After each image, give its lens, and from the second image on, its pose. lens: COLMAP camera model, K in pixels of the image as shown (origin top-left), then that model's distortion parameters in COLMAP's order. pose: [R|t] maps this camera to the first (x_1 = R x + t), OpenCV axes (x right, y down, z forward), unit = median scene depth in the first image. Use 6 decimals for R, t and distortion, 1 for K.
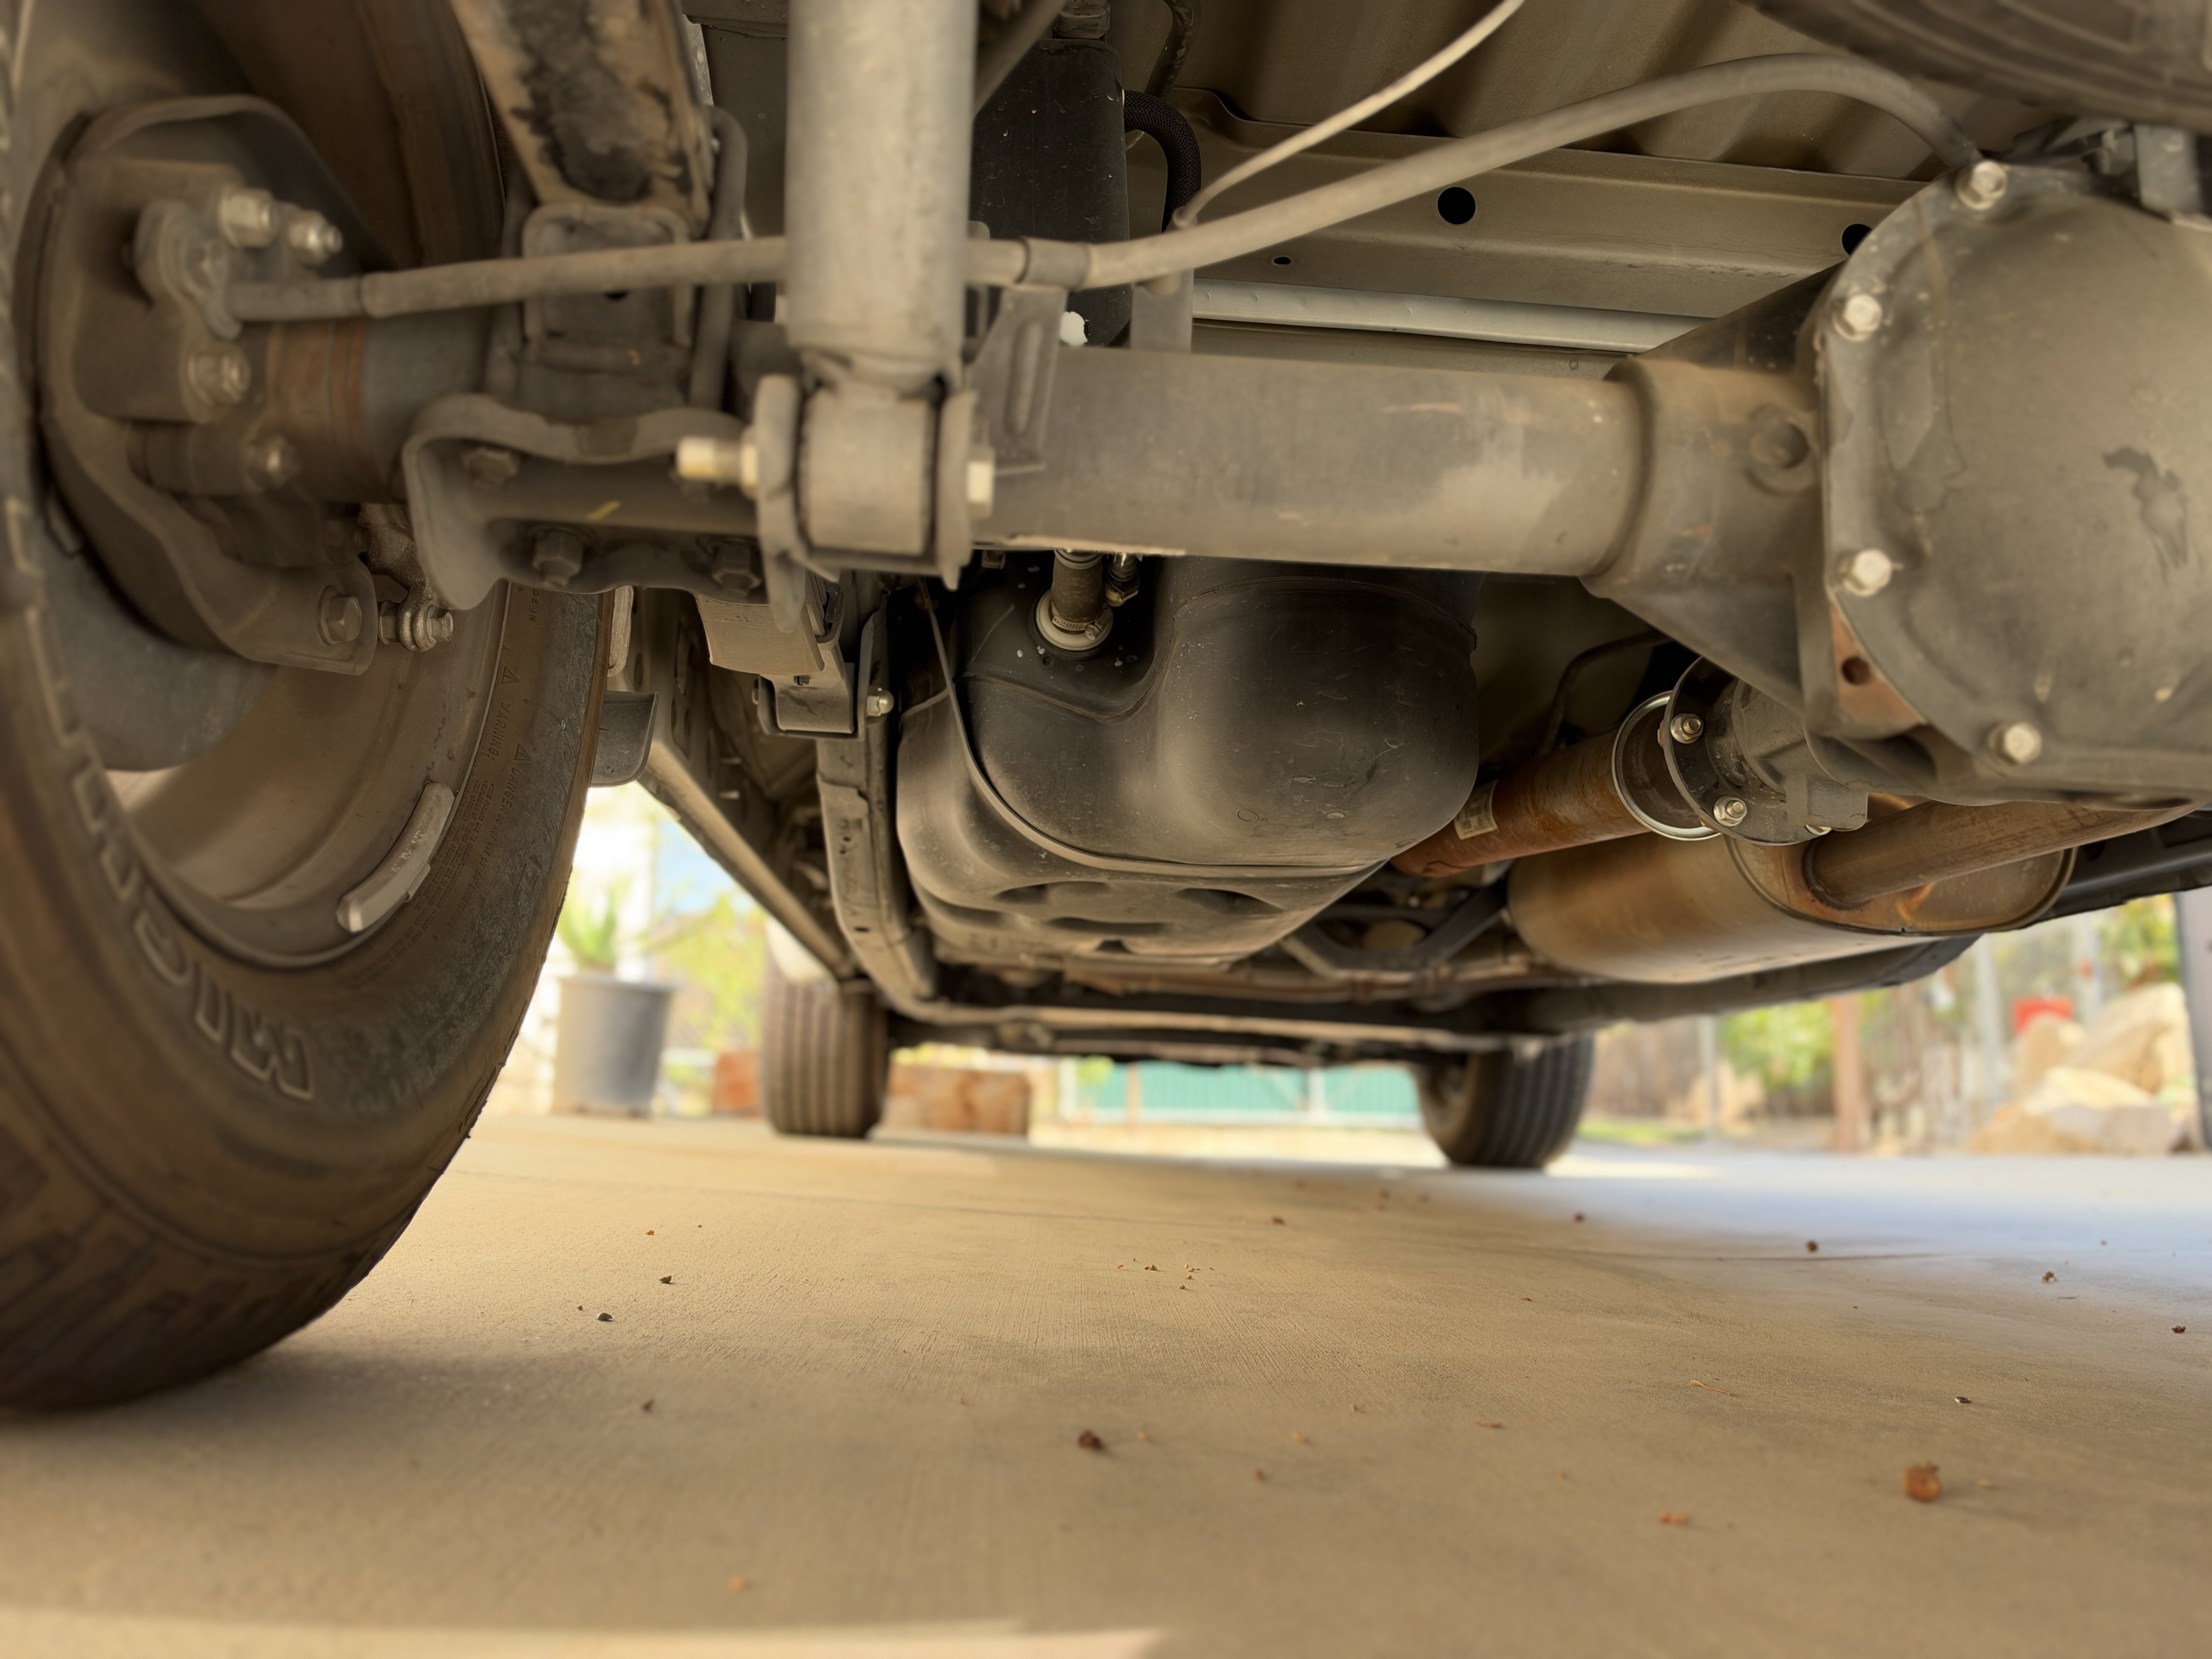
lens RADIAL K [[1569.6, 0, 1103.3], [0, 1569.6, 878.3], [0, 0, 1]] dist [0.012560, -0.066149]
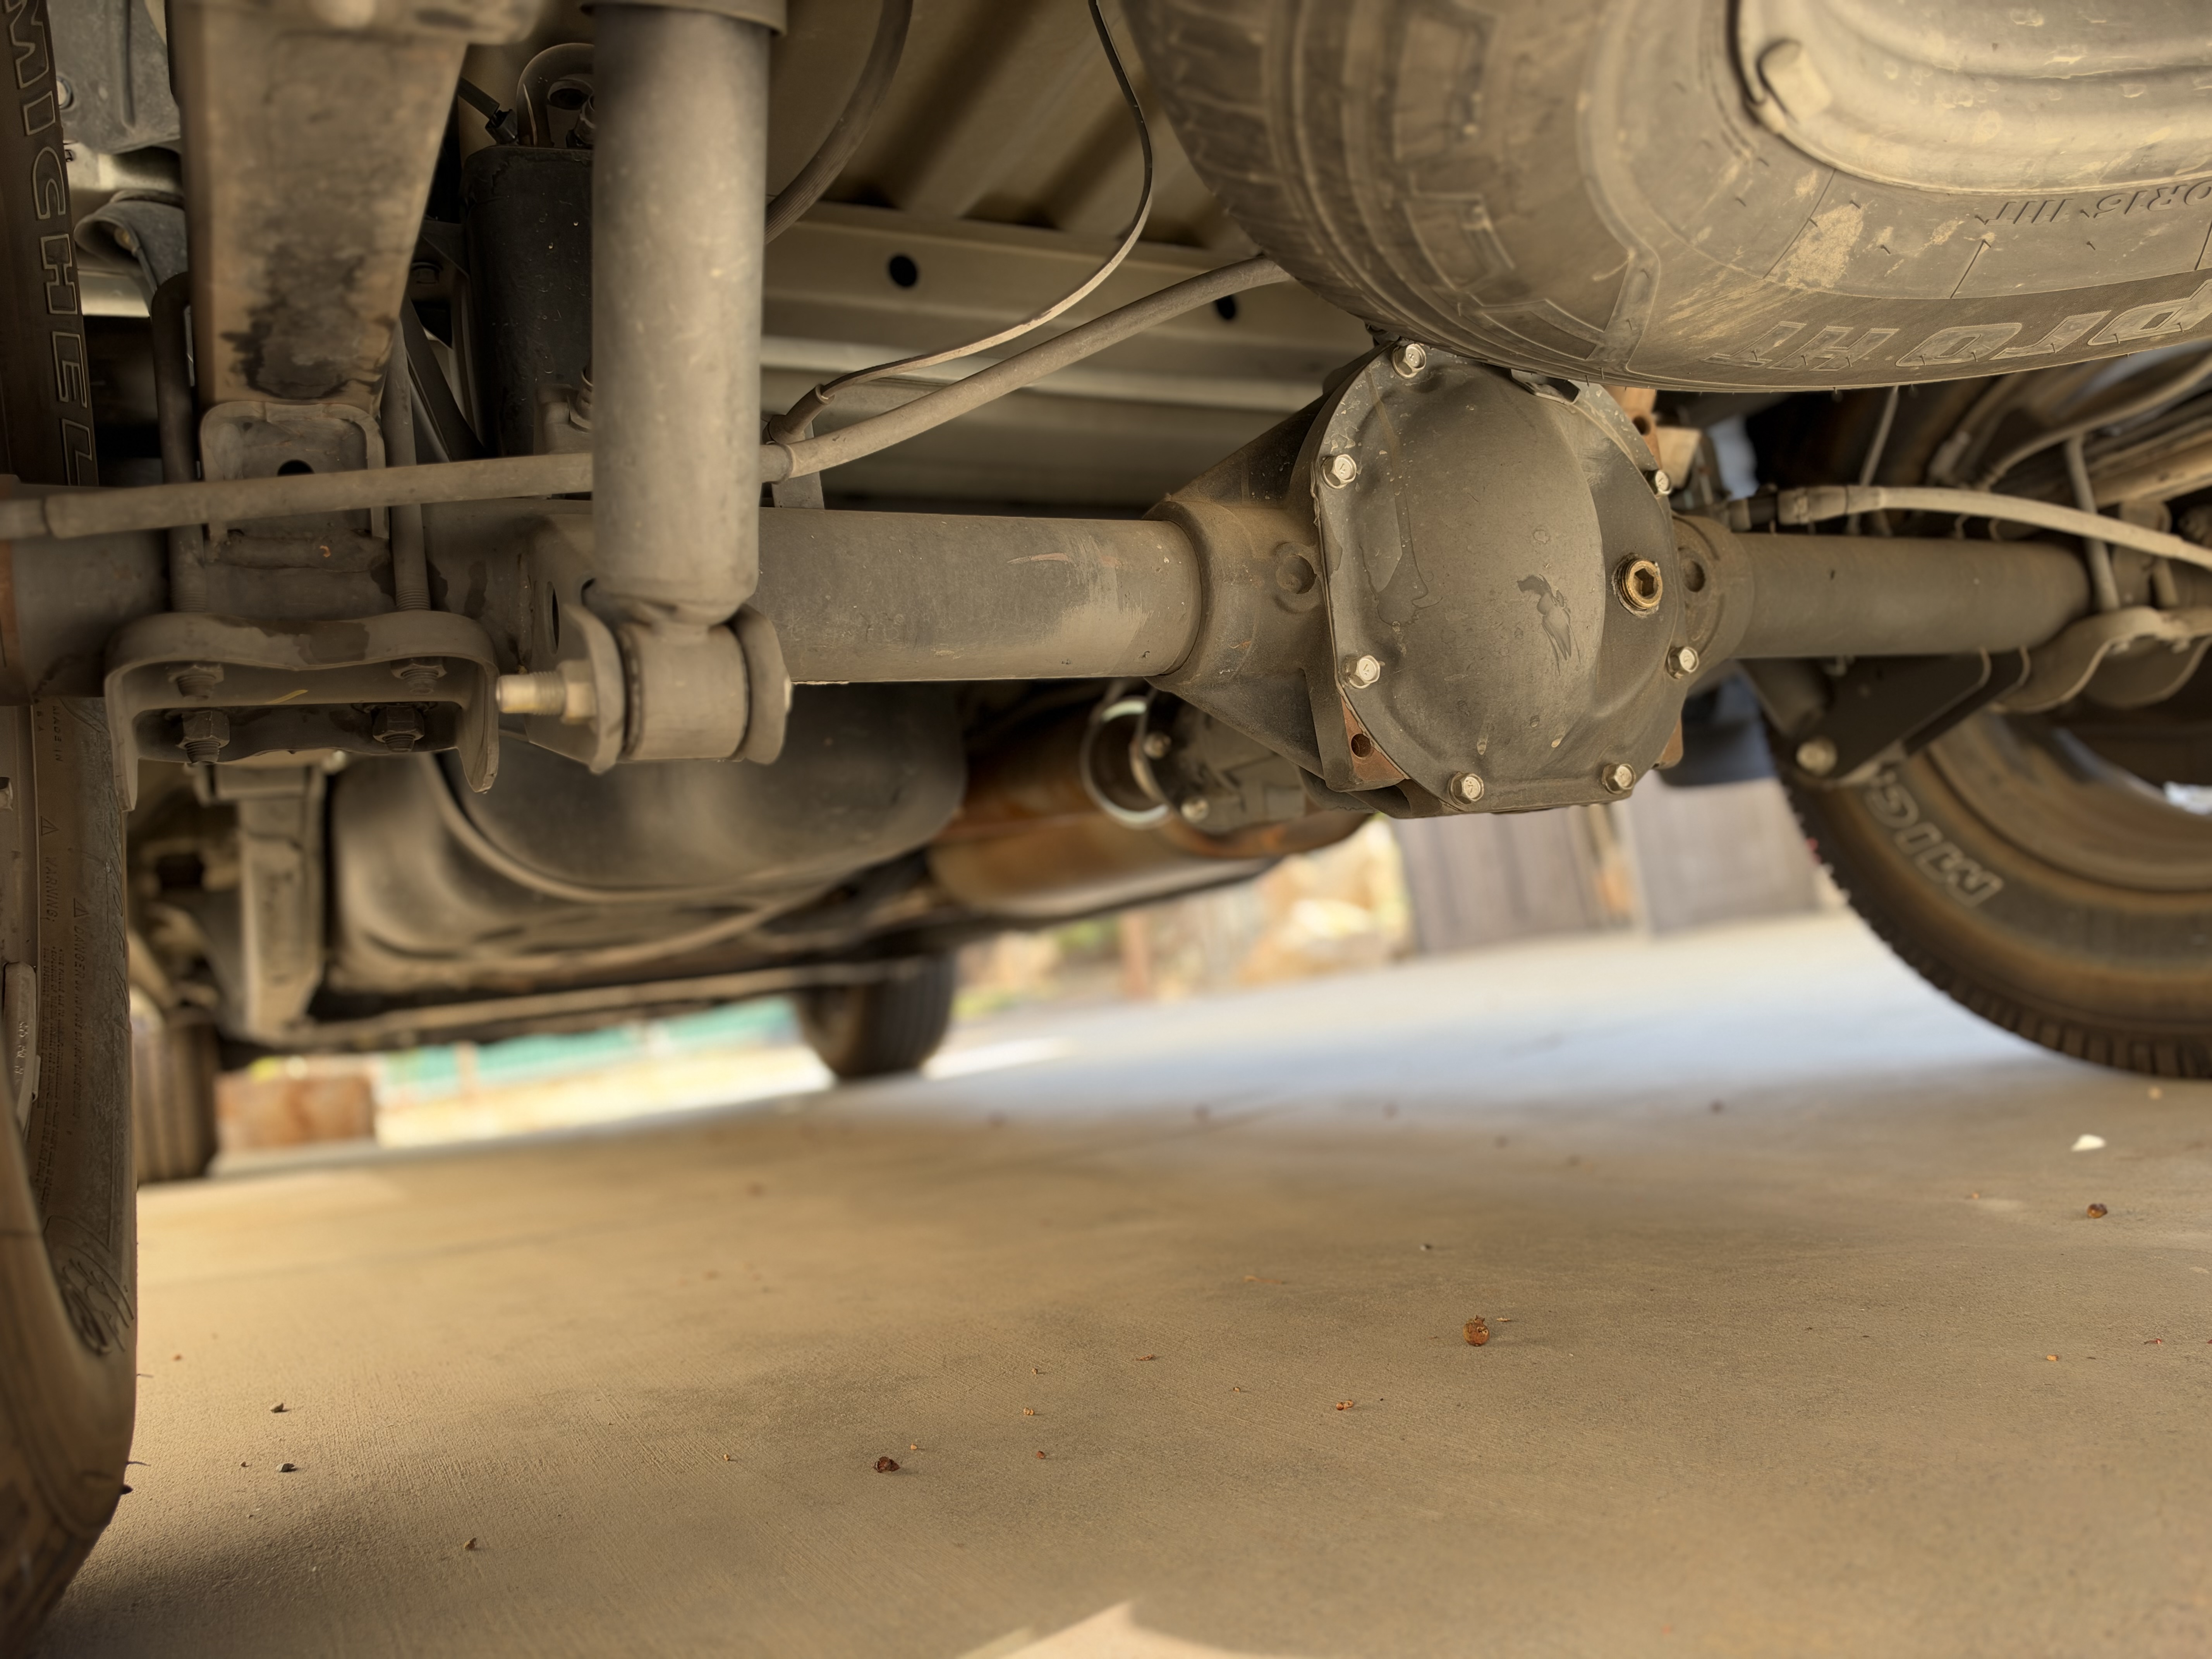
lens RADIAL K [[1539.8, 0, 1106.4], [0, 1539.8, 906.1], [0, 0, 1]] dist [0.116303, -0.260965]
pose [[0.902810, -0.132928, 0.408979, -0.269587], [0.104616, 0.990345, 0.090948, -0.138449], [-0.417120, -0.039323, 0.908001, -0.106384]]
